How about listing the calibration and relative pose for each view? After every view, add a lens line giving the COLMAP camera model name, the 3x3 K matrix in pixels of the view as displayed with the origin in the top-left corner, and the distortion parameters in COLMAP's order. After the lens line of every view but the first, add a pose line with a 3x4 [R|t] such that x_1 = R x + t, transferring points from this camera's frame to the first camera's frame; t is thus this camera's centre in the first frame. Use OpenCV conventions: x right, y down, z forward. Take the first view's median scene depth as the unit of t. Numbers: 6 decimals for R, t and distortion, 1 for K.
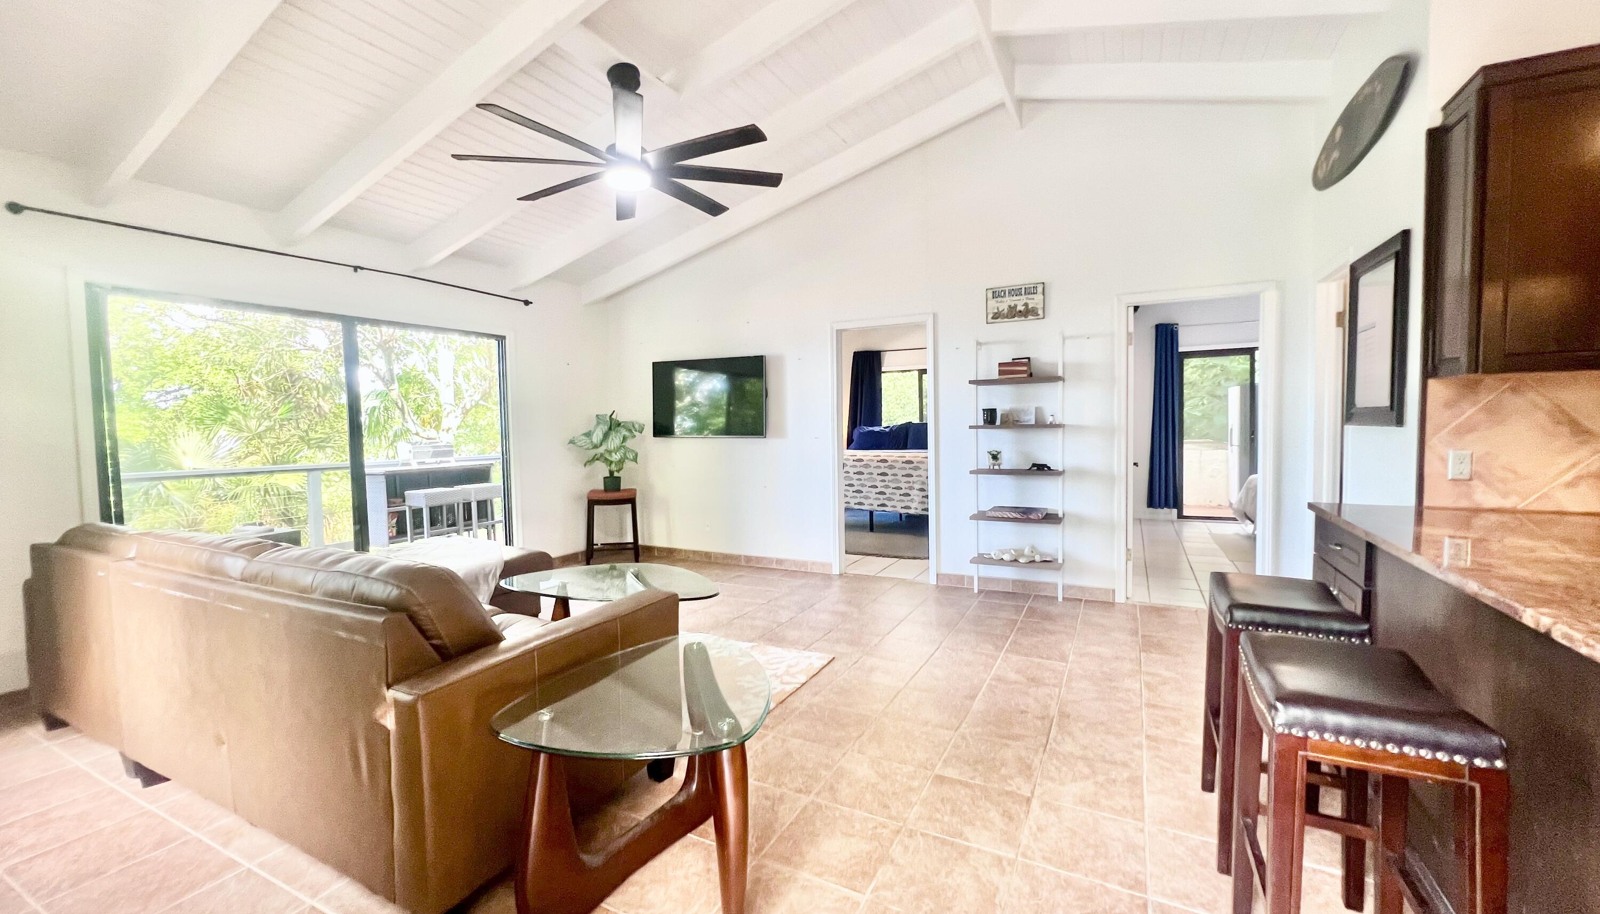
lens RADIAL K [[646.1, 0, 801.1], [0, 646.1, 453.6], [0, 0, 1]] dist [-0.001303, -0.000112]
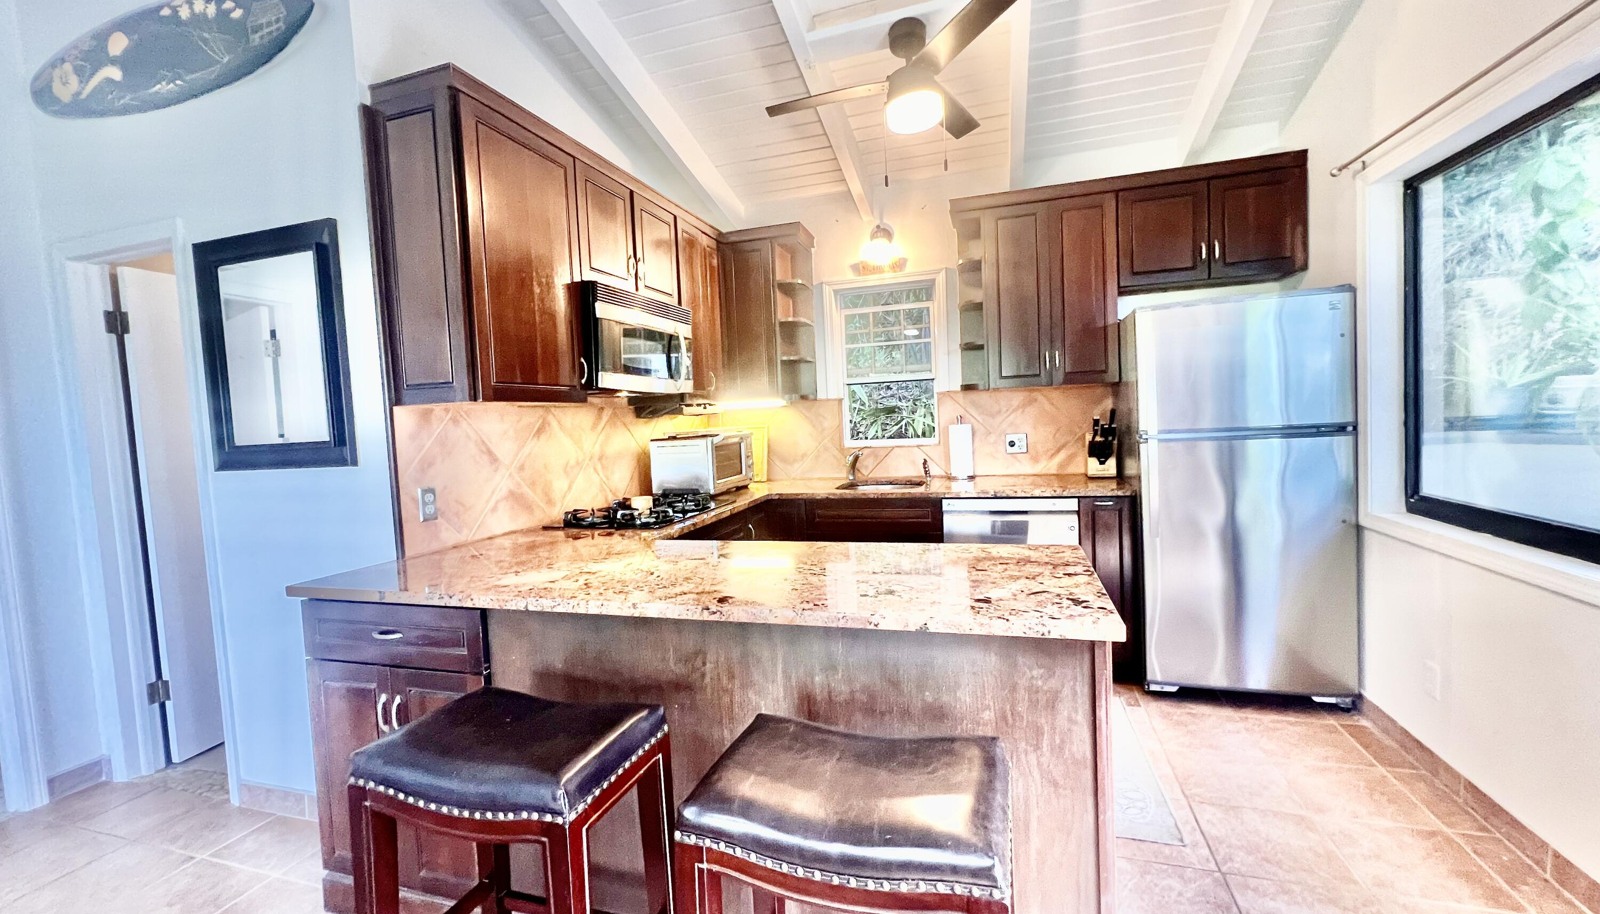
lens RADIAL K [[646.1, 0, 800.3], [0, 646.1, 447.7], [0, 0, 1]] dist [-0.001303, -0.000112]
pose [[-0.163924, -0.026195, 0.986125, 0.055319], [0.102383, 0.993797, 0.043418, -0.045002], [-0.981146, 0.108079, -0.160225, 0.625530]]
